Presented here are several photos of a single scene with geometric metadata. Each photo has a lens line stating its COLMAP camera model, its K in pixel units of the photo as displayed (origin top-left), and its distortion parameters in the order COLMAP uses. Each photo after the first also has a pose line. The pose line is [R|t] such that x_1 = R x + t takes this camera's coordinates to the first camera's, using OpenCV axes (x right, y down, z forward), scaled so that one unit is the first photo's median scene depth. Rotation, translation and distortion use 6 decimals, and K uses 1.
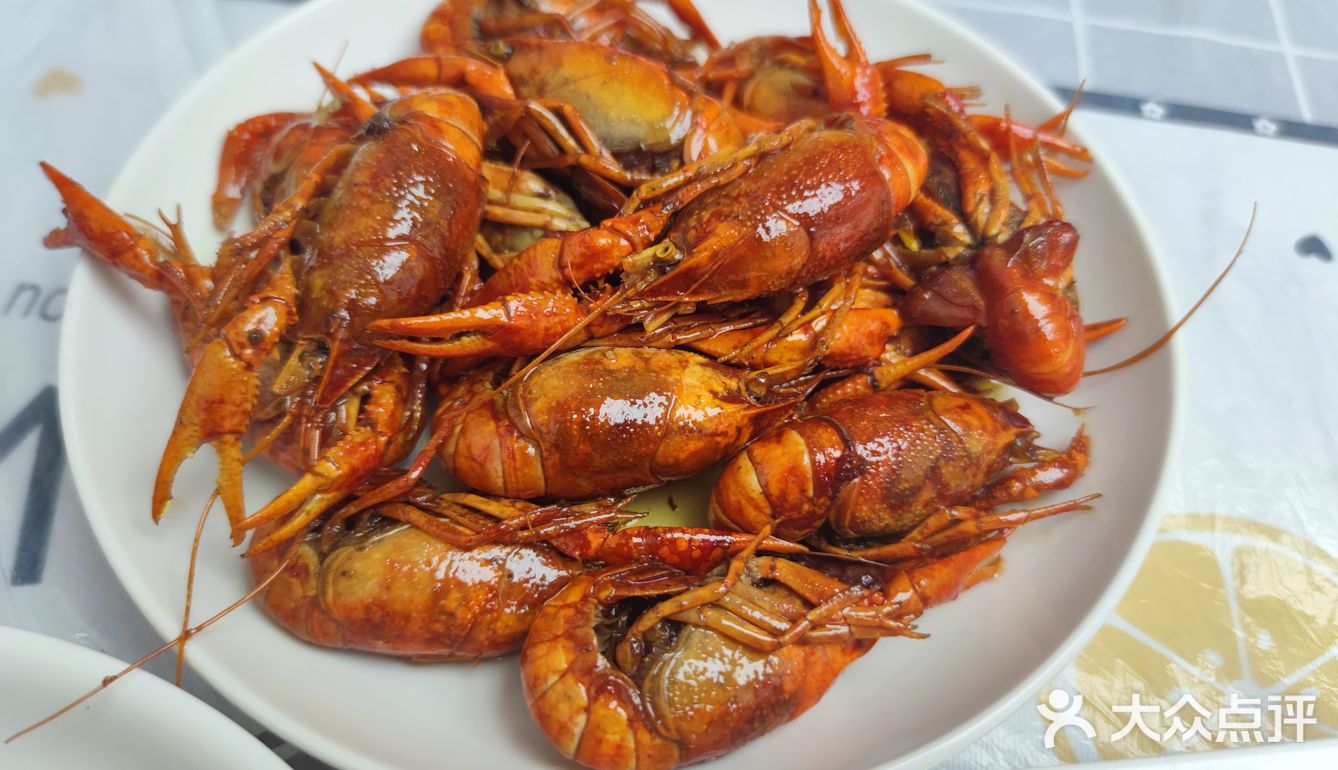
lens RADIAL K [[1031.1, 0, 667.9], [0, 1031.1, 470.2], [0, 0, 1]] dist [0.110292, -0.558976]
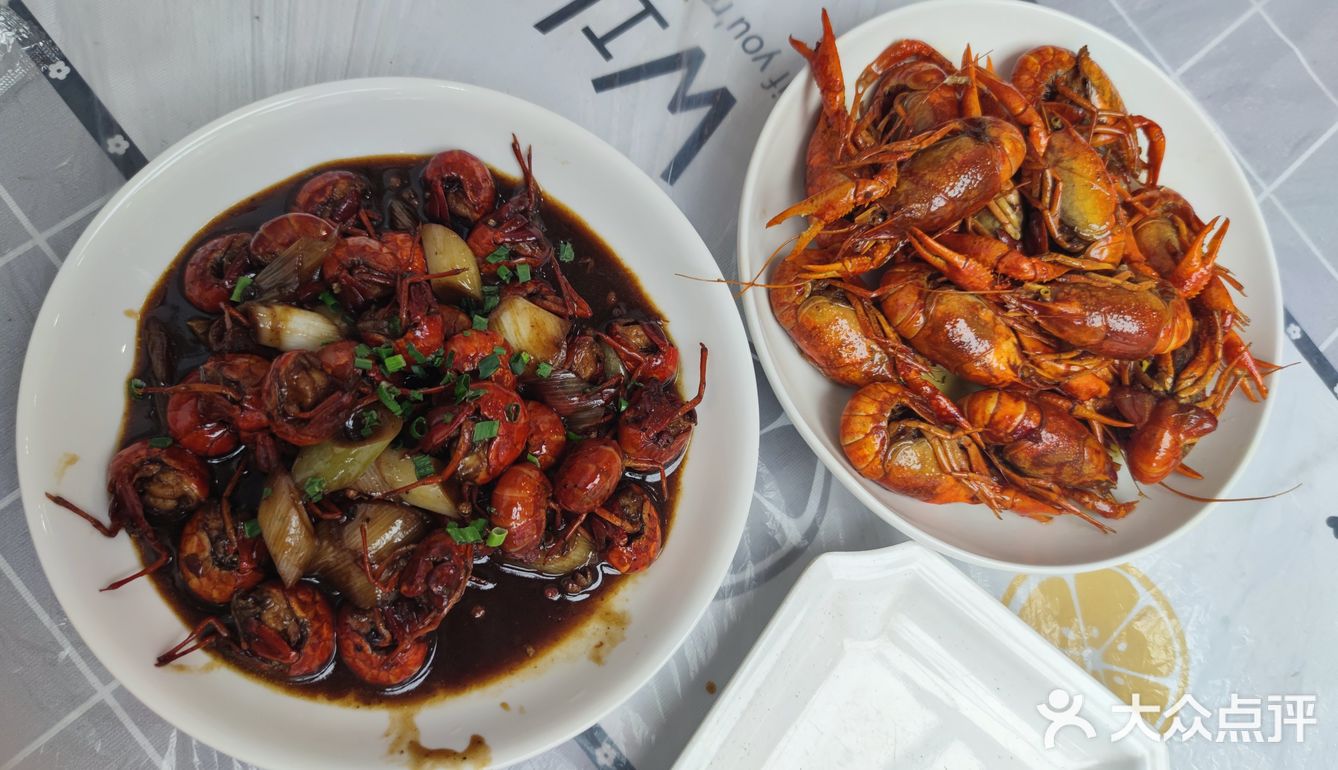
lens RADIAL K [[982.1, 0, 664.5], [0, 982.1, 394.7], [0, 0, 1]] dist [0.050834, -0.050807]
pose [[0.728899, 0.684240, -0.022850, -0.339364], [-0.665209, 0.715728, 0.212676, 0.008134], [0.161876, -0.139819, 0.976855, -0.935553]]
